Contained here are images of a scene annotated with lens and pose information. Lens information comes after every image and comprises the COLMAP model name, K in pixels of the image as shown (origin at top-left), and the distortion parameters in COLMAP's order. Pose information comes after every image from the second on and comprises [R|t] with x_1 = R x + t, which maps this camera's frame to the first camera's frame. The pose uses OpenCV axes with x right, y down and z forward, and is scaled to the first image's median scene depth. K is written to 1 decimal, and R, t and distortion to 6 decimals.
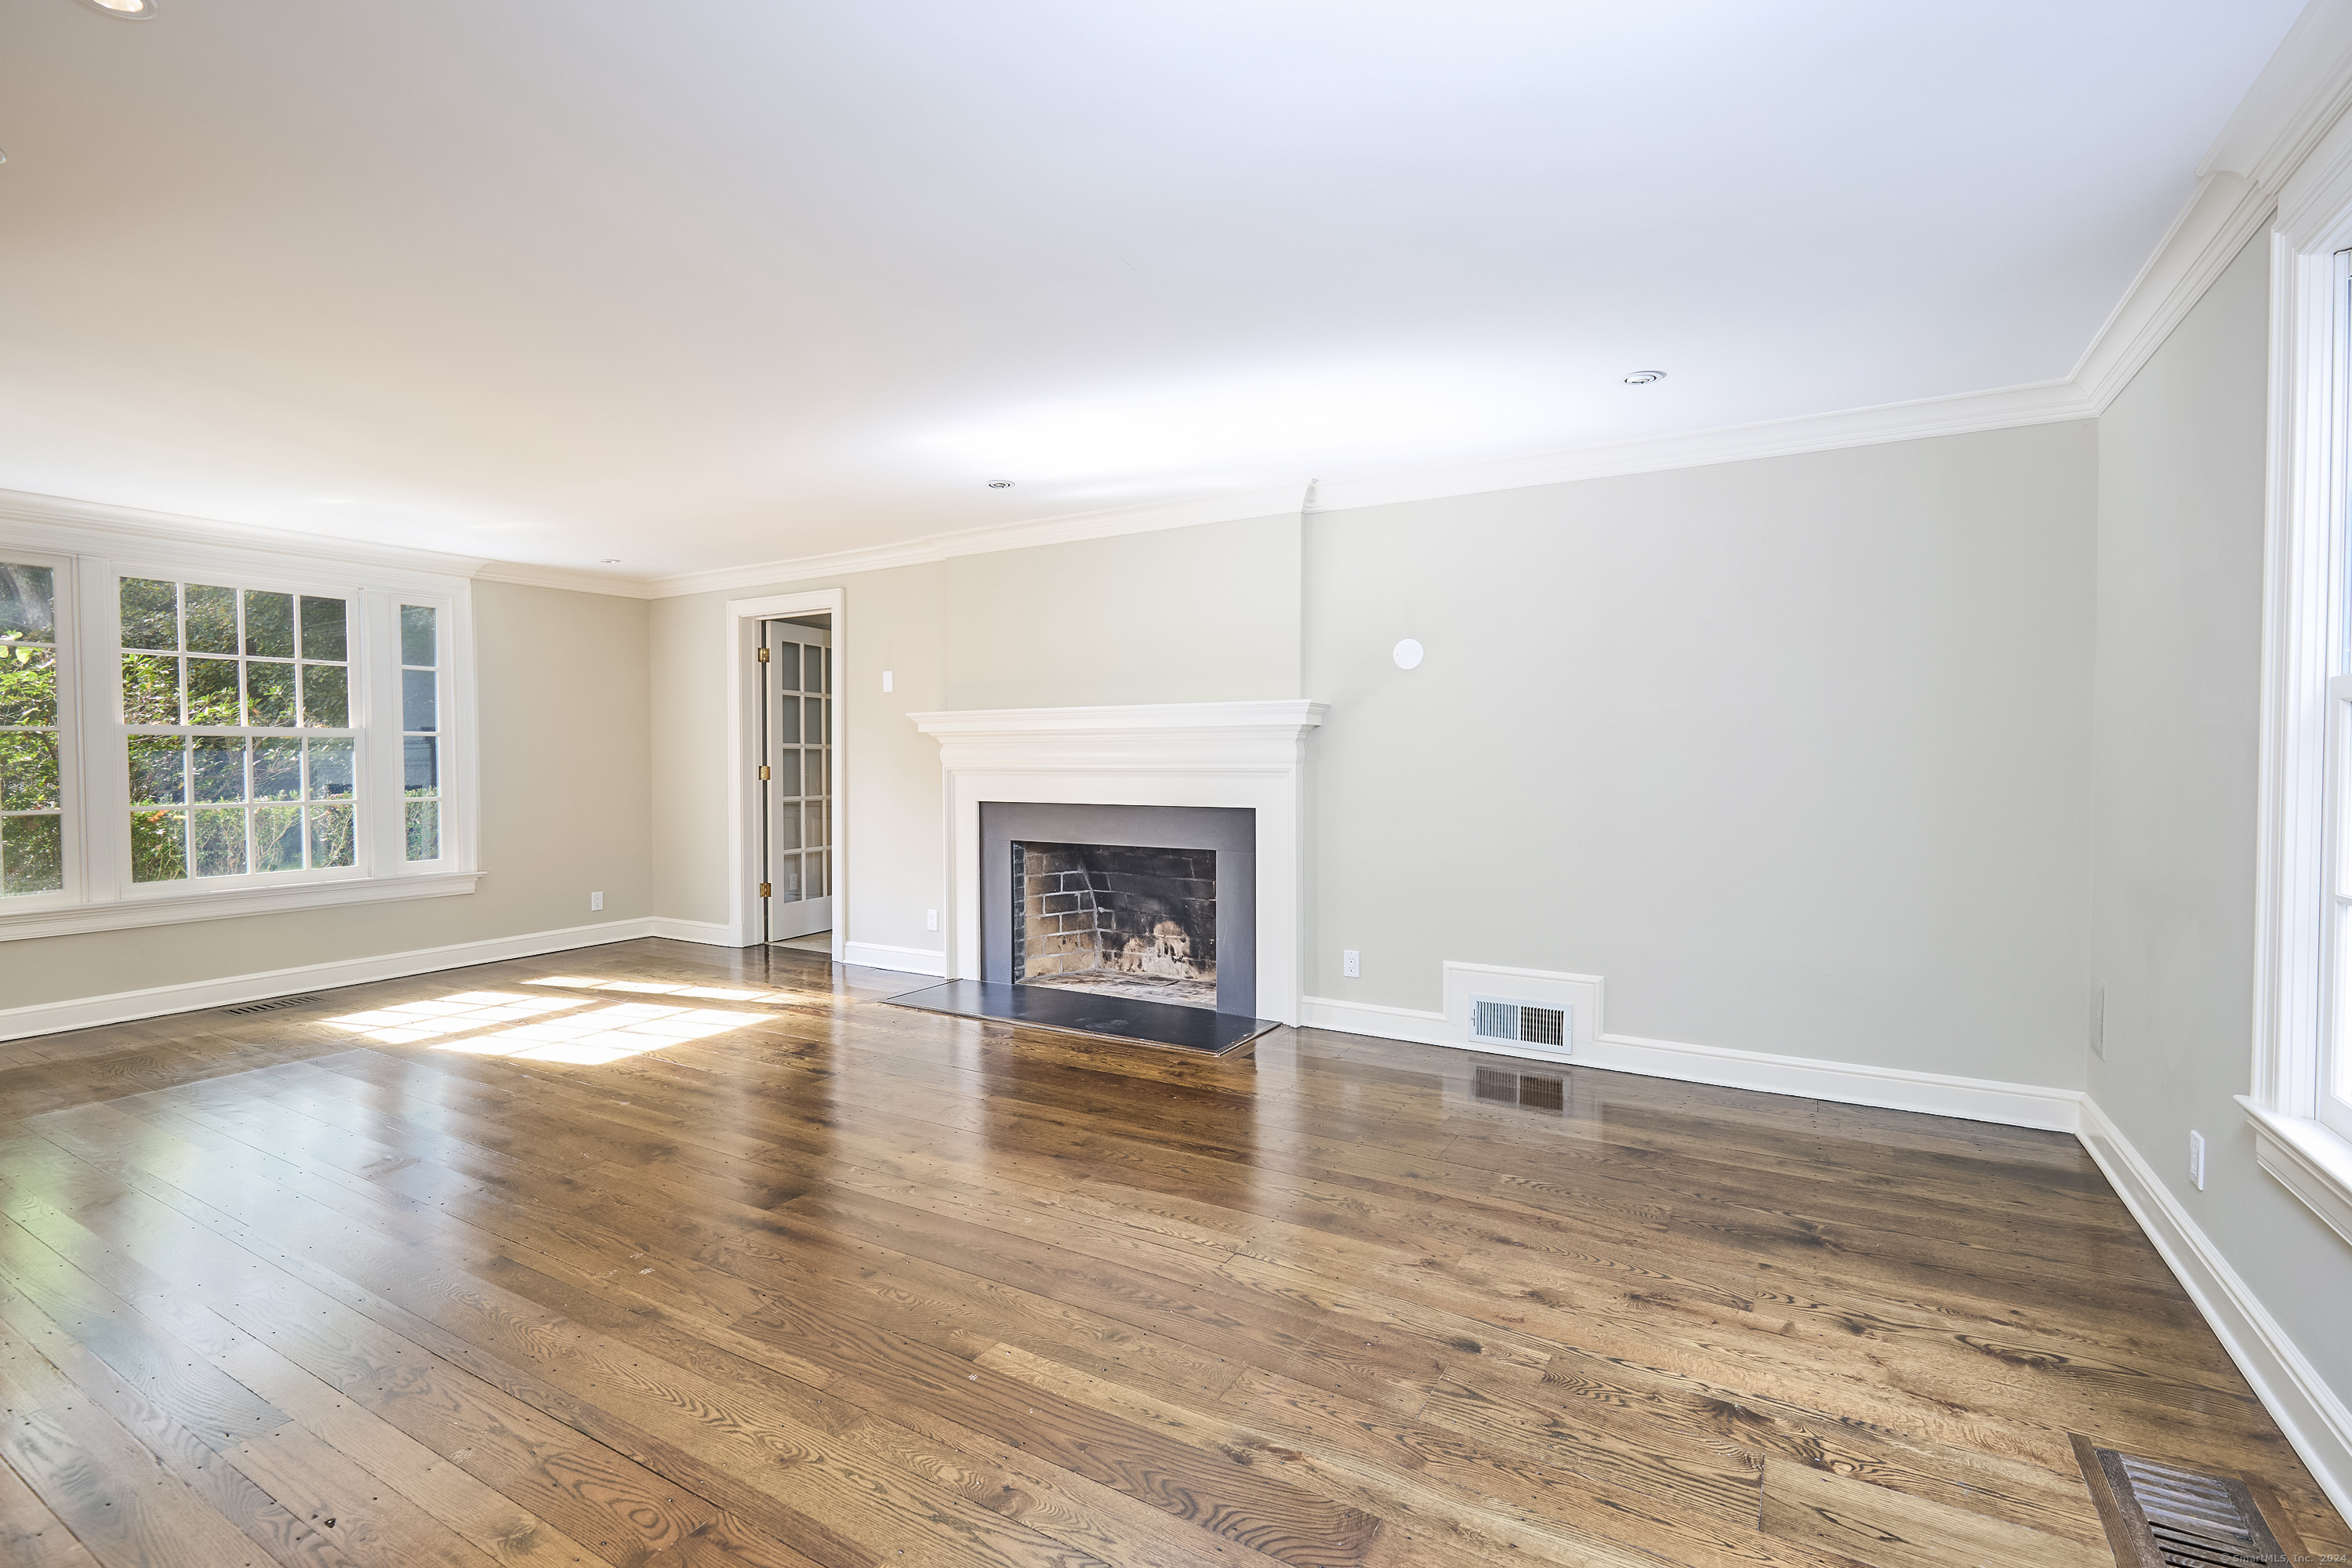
lens RADIAL K [[1077.3, 0, 1176.0], [0, 1077.3, 781.3], [0, 0, 1]] dist [-0.001751, -0.000061]
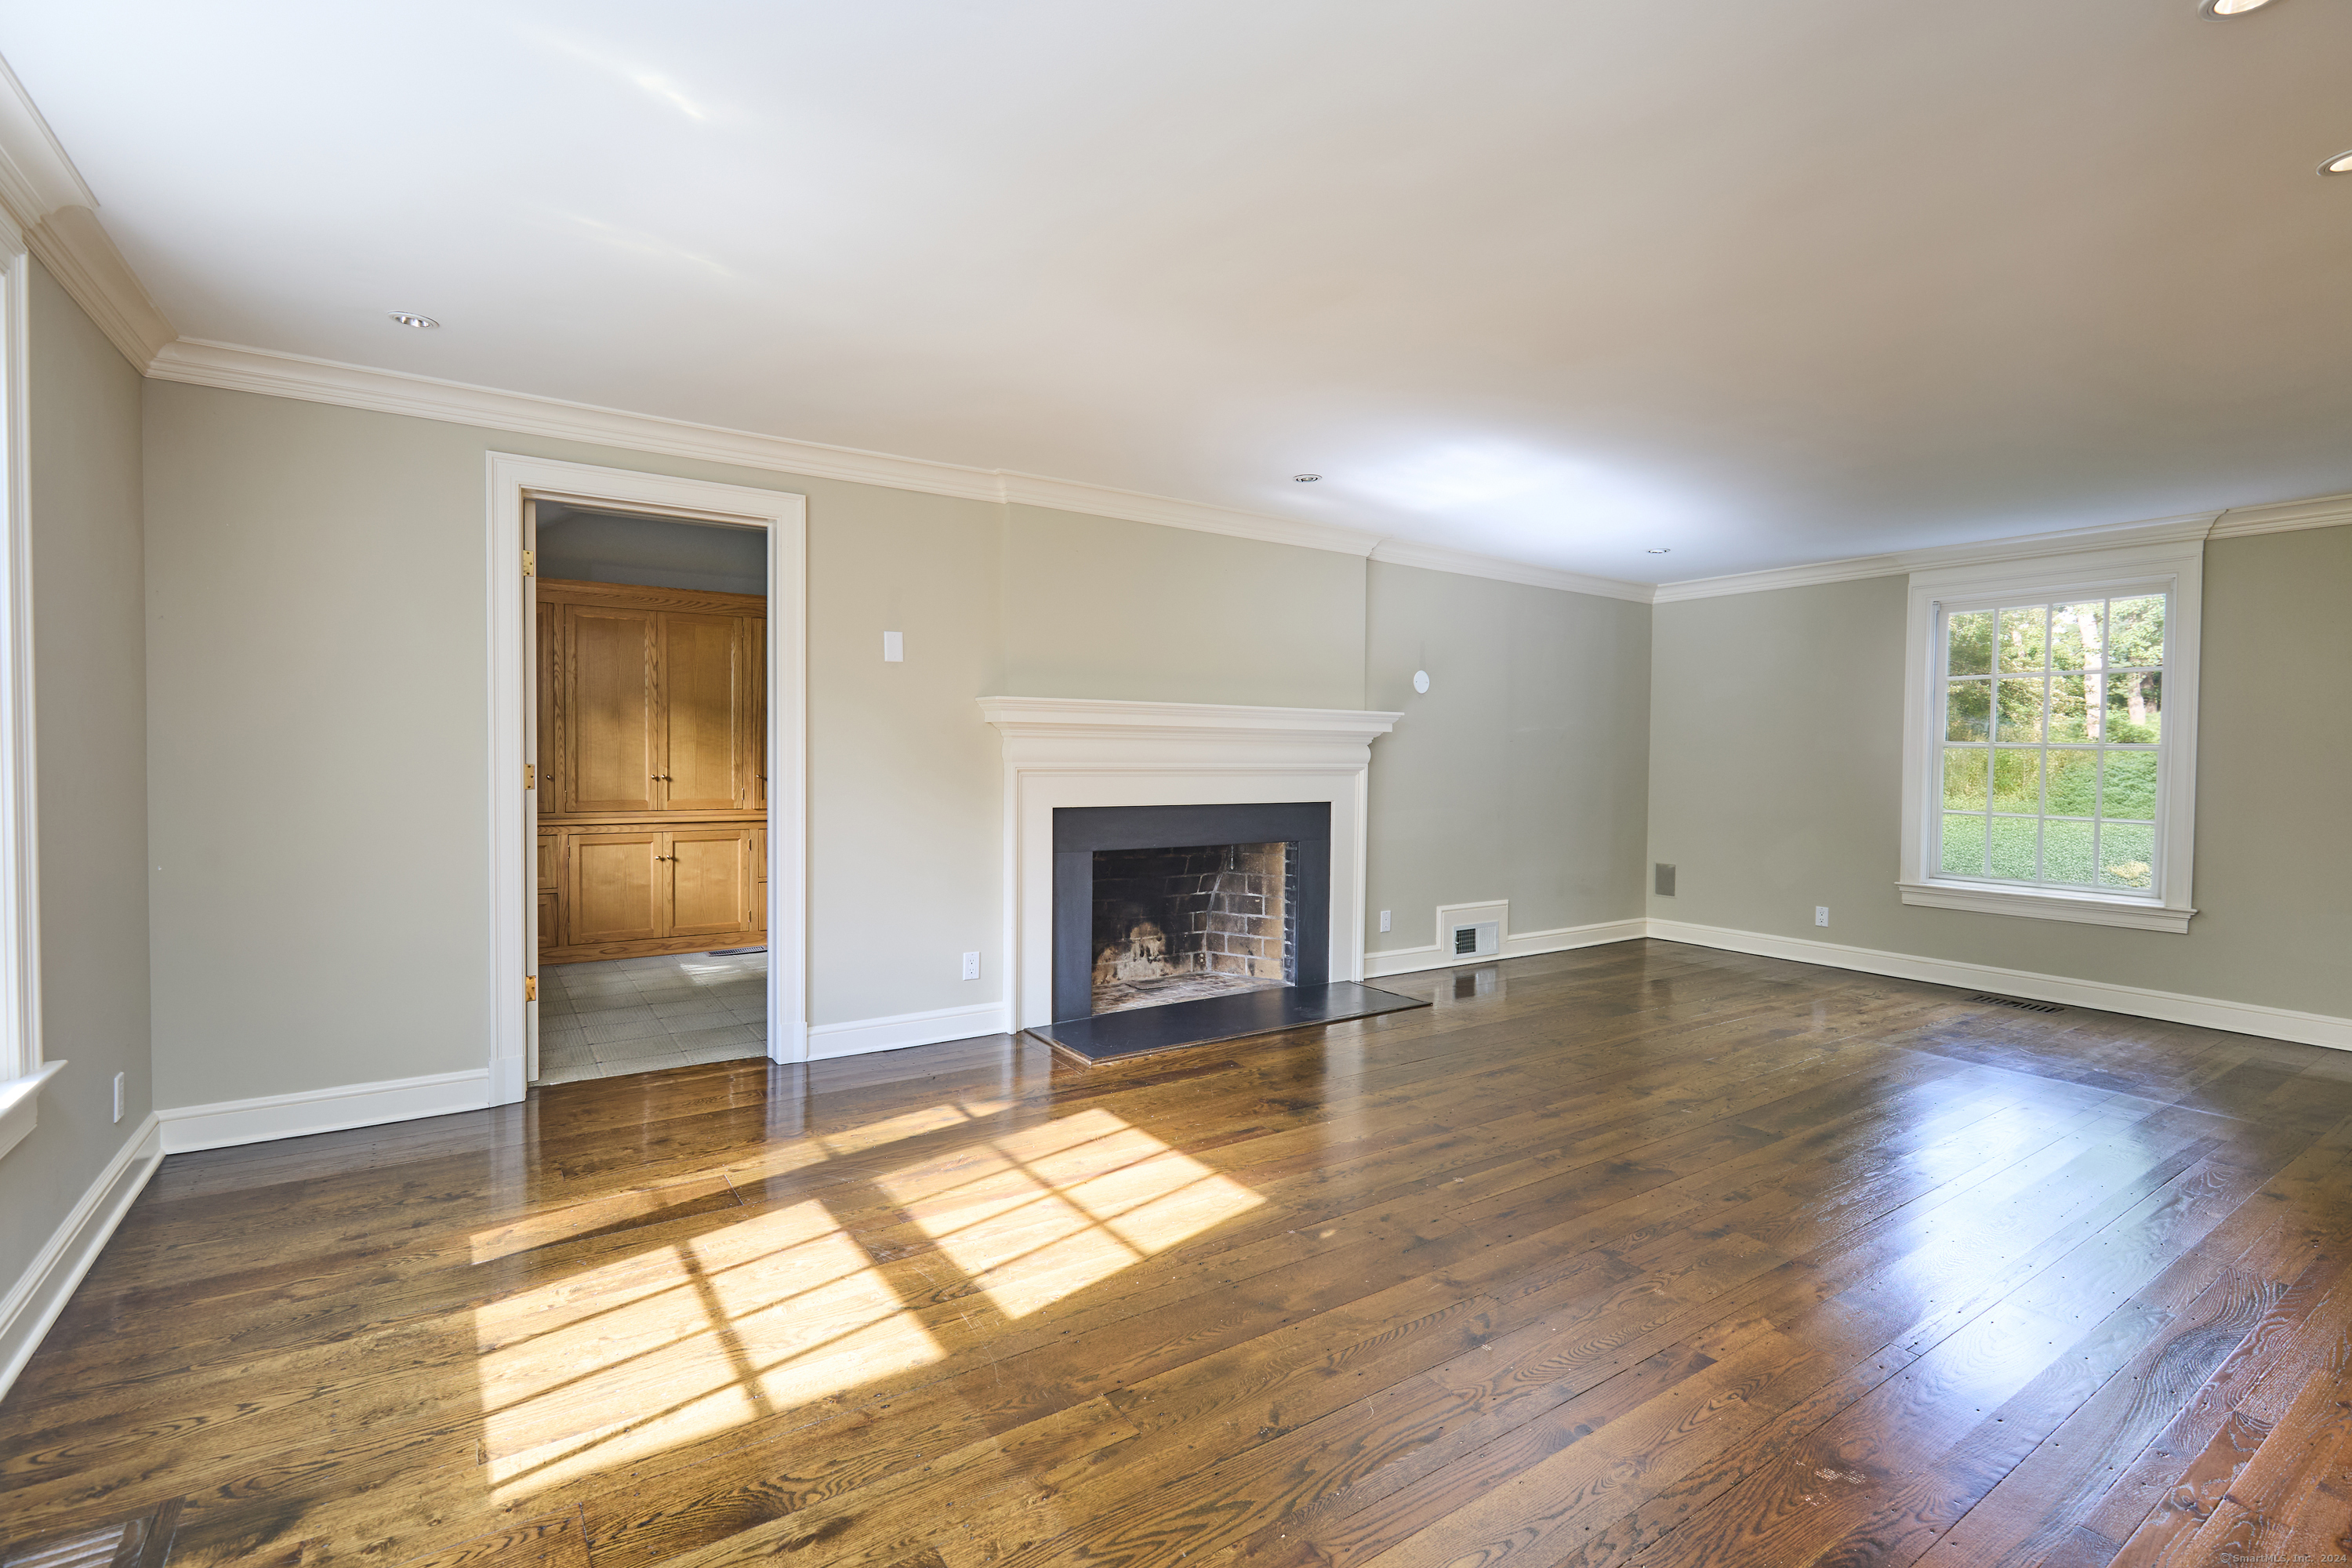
lens RADIAL K [[1077.3, 0, 1177.9], [0, 1077.3, 782.7], [0, 0, 1]] dist [-0.001751, -0.000061]
pose [[0.421680, -0.017218, 0.906581, -0.894307], [0.007725, 0.999852, 0.015397, -0.013056], [-0.906712, 0.000511, 0.421750, 0.562809]]
